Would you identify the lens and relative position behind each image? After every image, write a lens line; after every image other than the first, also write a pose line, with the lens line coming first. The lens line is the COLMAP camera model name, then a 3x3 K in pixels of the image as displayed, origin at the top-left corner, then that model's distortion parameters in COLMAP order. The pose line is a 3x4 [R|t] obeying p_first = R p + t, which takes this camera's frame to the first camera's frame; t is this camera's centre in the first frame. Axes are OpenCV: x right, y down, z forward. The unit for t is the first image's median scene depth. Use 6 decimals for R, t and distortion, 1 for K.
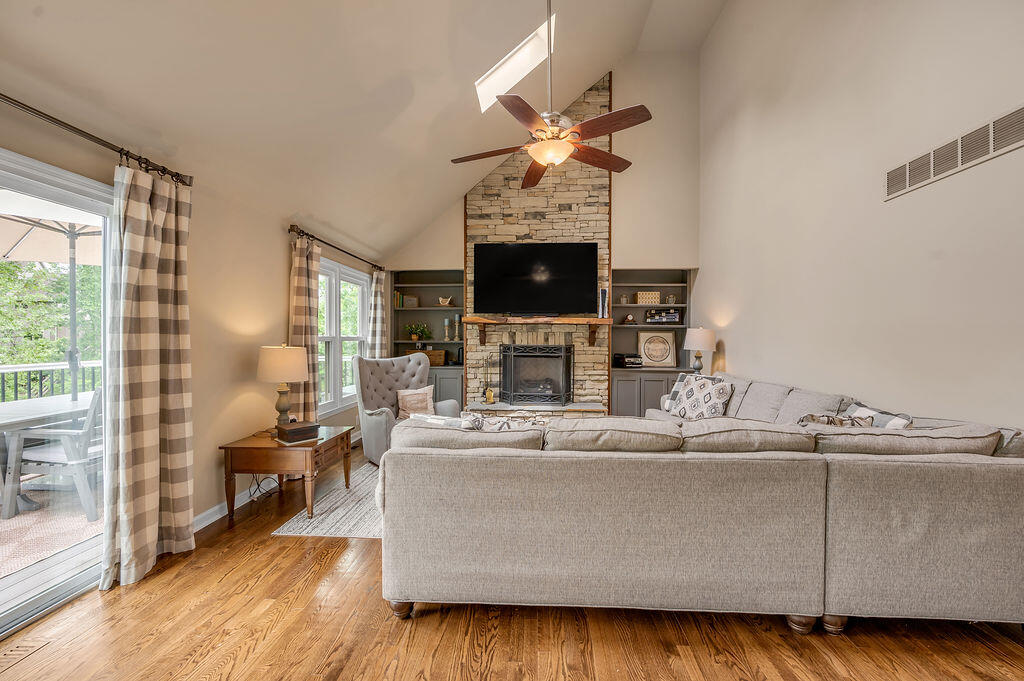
lens RADIAL K [[408.2, 0, 512.7], [0, 408.2, 340.8], [0, 0, 1]] dist [-0.004265, 0.000255]
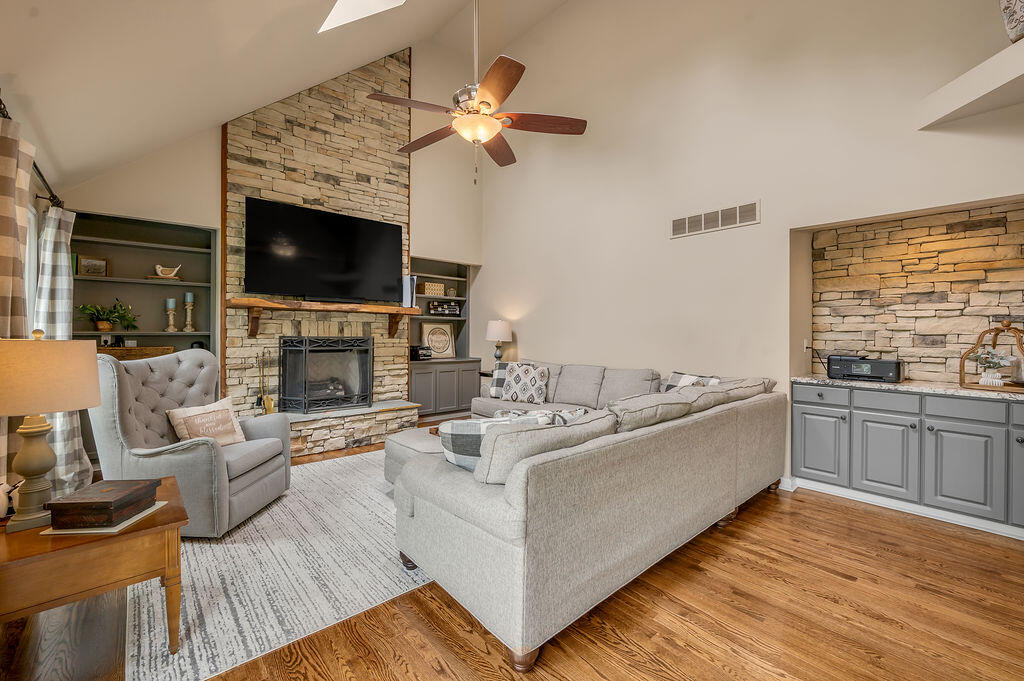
lens RADIAL K [[426.1, 0, 516.7], [0, 426.1, 330.5], [0, 0, 1]] dist [-0.001731, -0.001028]
pose [[0.706278, 0.004920, 0.707917, -0.280514], [0.001773, 0.999960, -0.008719, 0.005312], [-0.707932, 0.007413, 0.706241, 0.131811]]
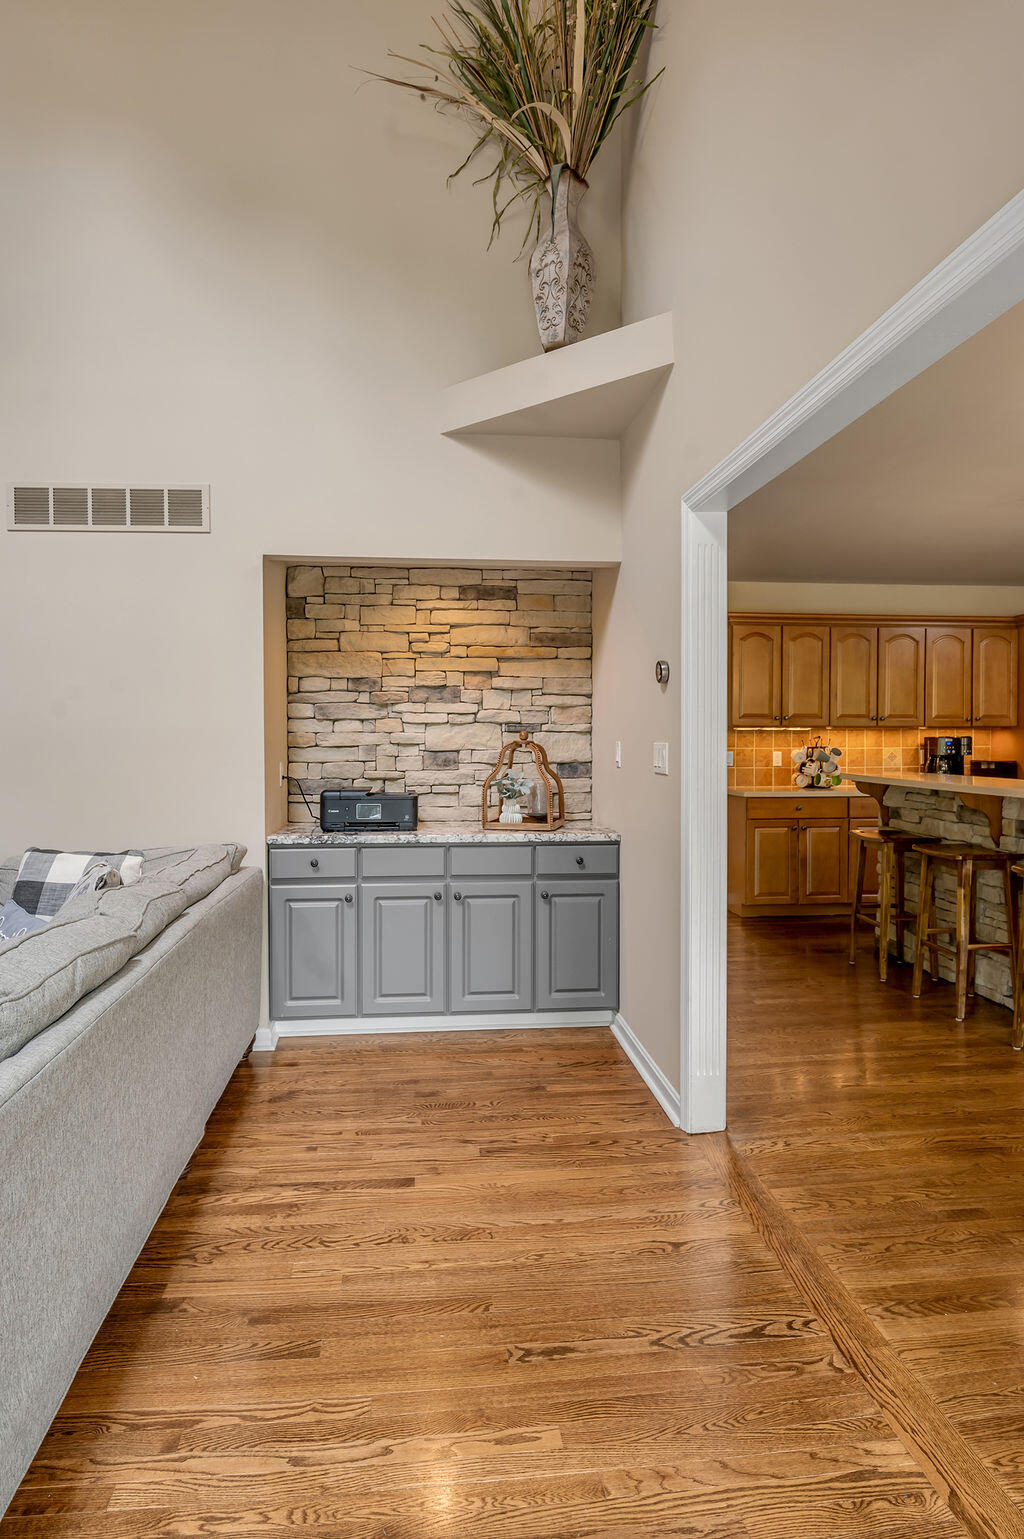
lens RADIAL K [[863.5, 0, 506.6], [0, 863.5, 744.6], [0, 0, 1]] dist [-0.012817, 0.000901]
pose [[-0.158745, -0.014121, 0.987219, -0.245859], [0.010540, 0.999817, 0.015996, -0.010065], [-0.987263, 0.012944, -0.158567, 0.206494]]
